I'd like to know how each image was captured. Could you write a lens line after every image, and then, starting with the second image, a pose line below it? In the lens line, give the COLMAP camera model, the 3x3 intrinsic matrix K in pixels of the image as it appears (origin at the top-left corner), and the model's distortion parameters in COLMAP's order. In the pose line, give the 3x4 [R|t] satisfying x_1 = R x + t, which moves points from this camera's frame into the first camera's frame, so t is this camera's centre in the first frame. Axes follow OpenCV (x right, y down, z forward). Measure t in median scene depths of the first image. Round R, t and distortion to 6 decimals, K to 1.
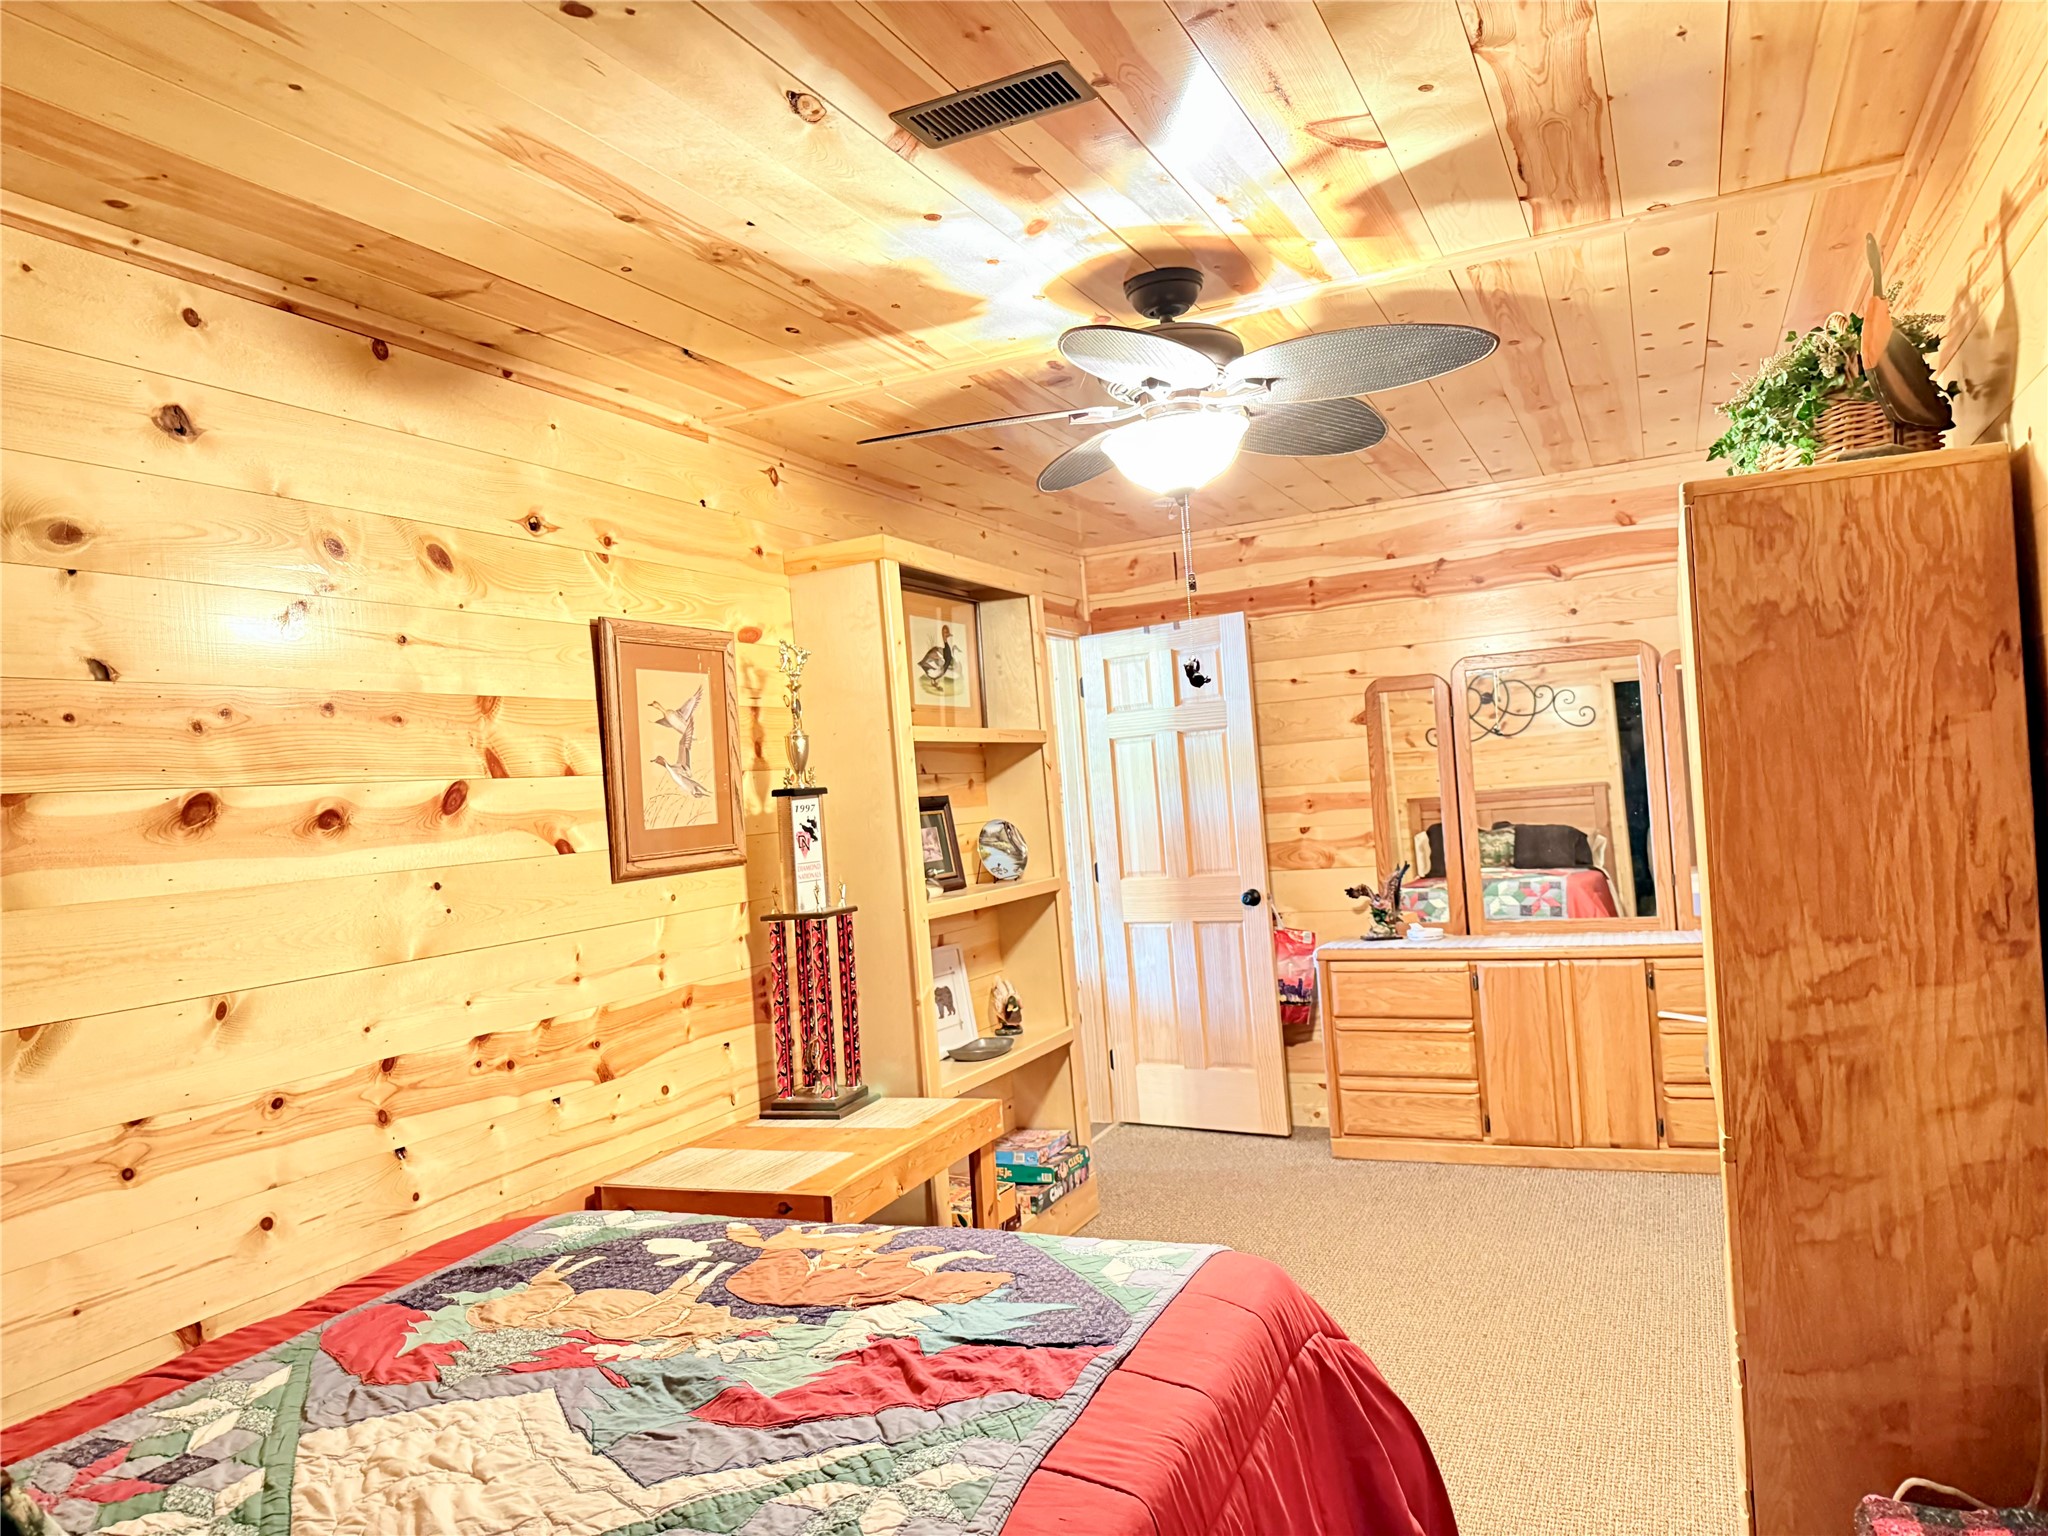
lens RADIAL K [[1415.6, 0, 1025.0], [0, 1415.6, 769.3], [0, 0, 1]] dist [0.001200, 0.000168]
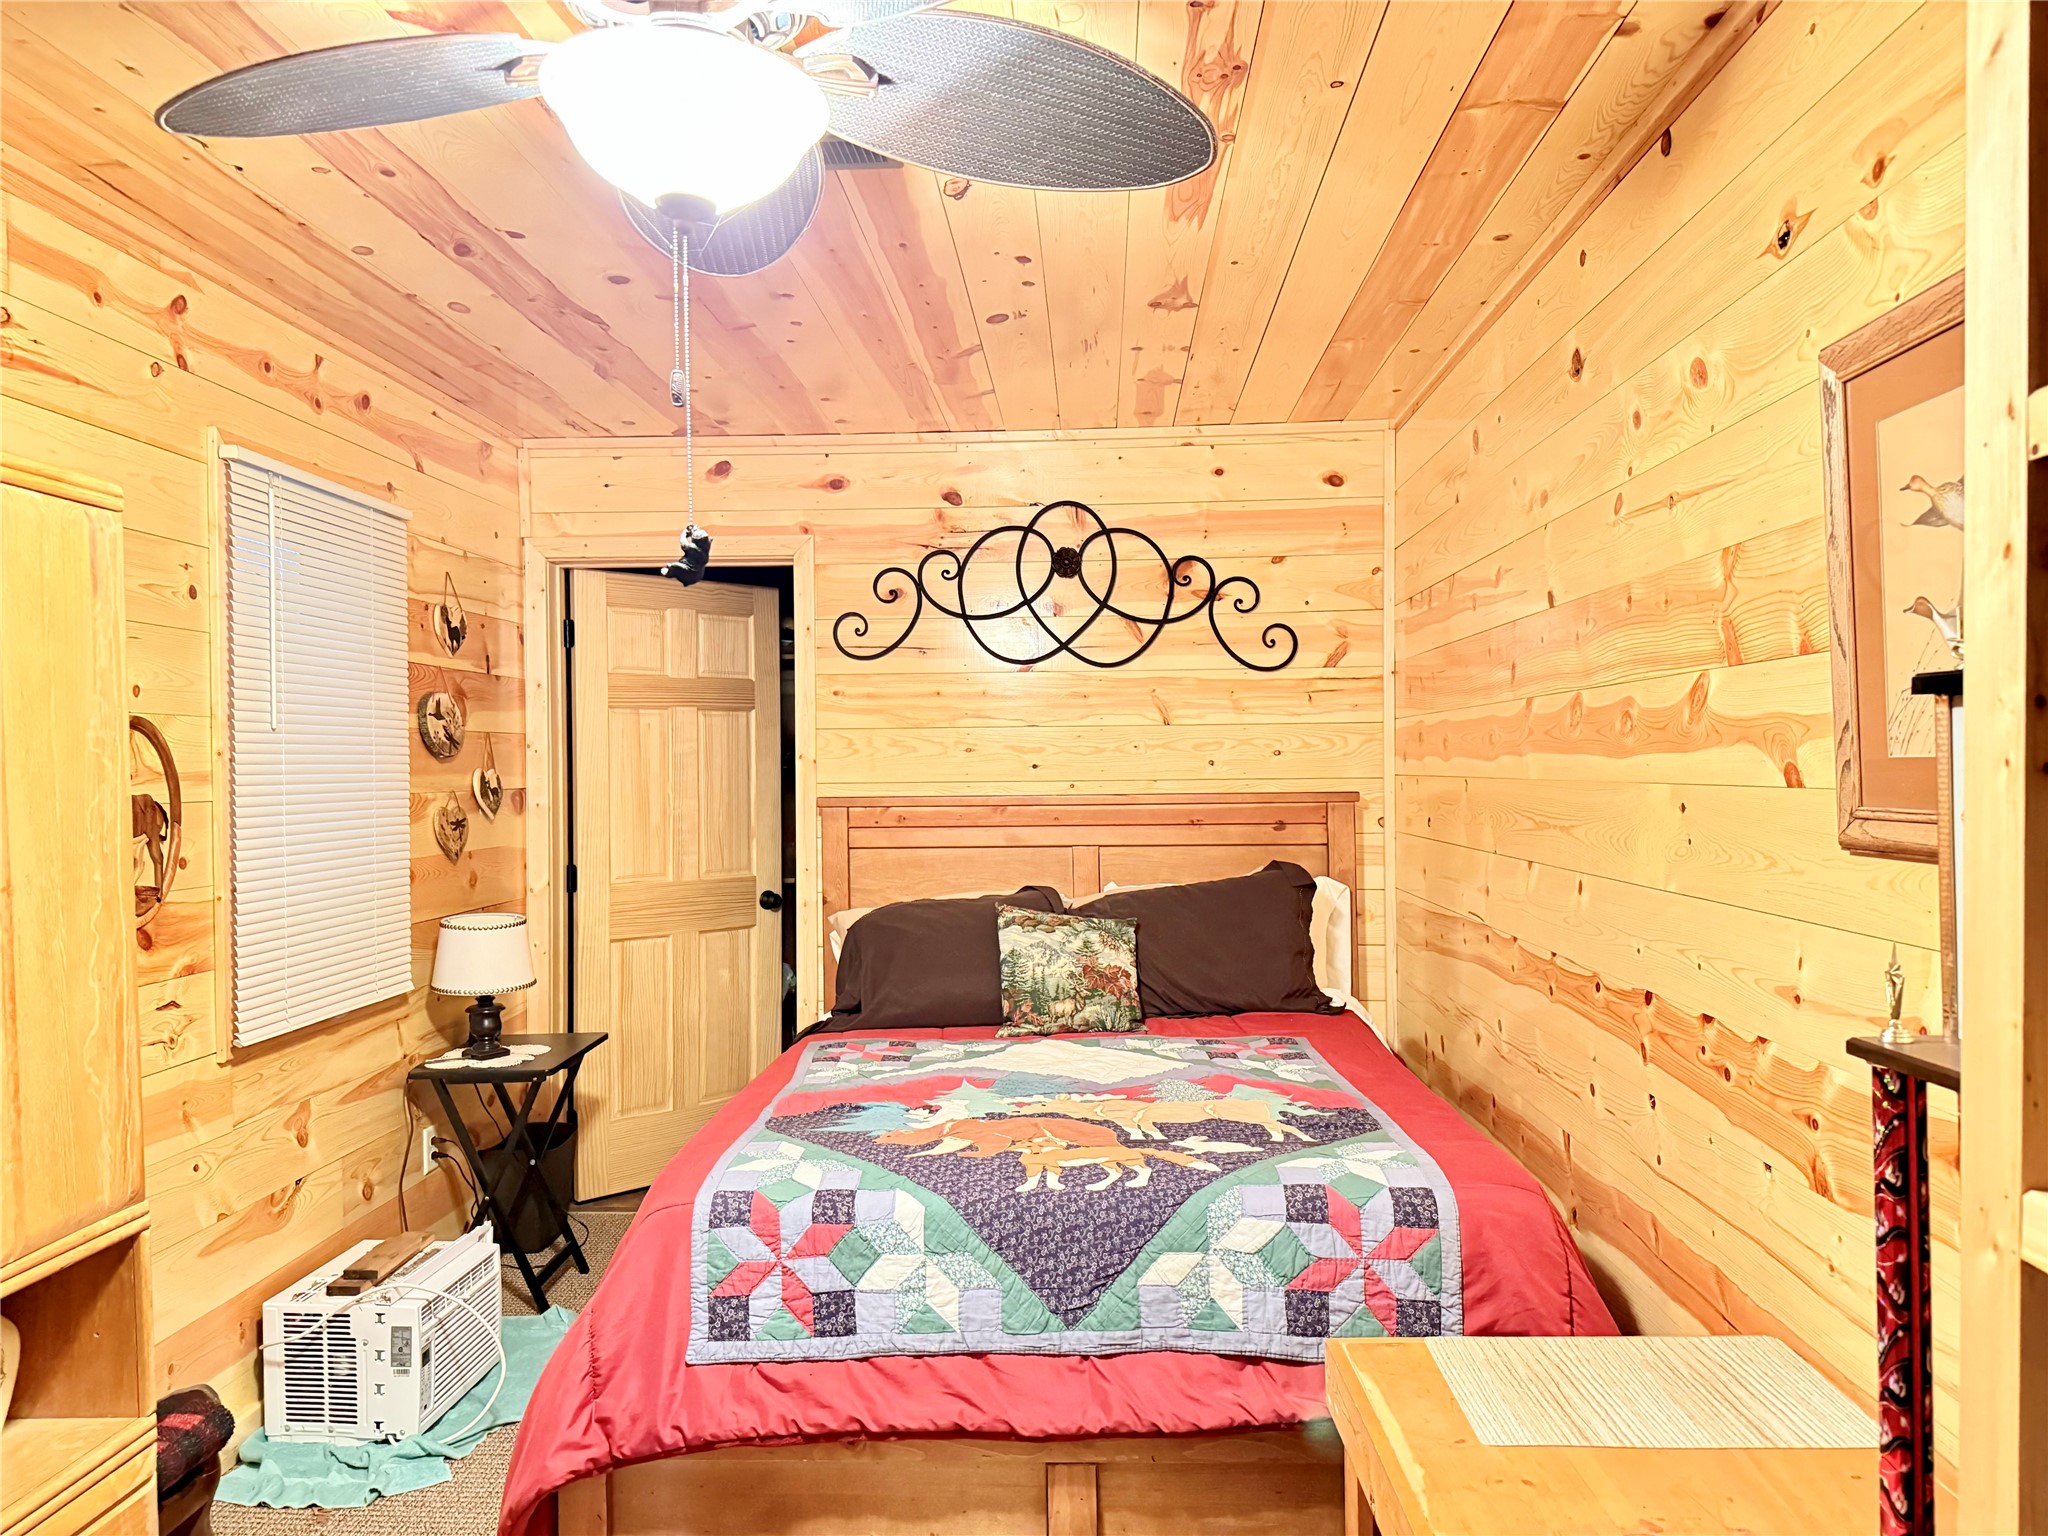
lens RADIAL K [[1415.6, 0, 1030.0], [0, 1415.6, 768.3], [0, 0, 1]] dist [0.001200, 0.000168]
pose [[-0.921096, 0.082115, -0.380577, 0.274965], [0.082031, 0.996494, 0.016472, 0.020716], [0.380595, -0.016047, -0.924602, 1.957542]]
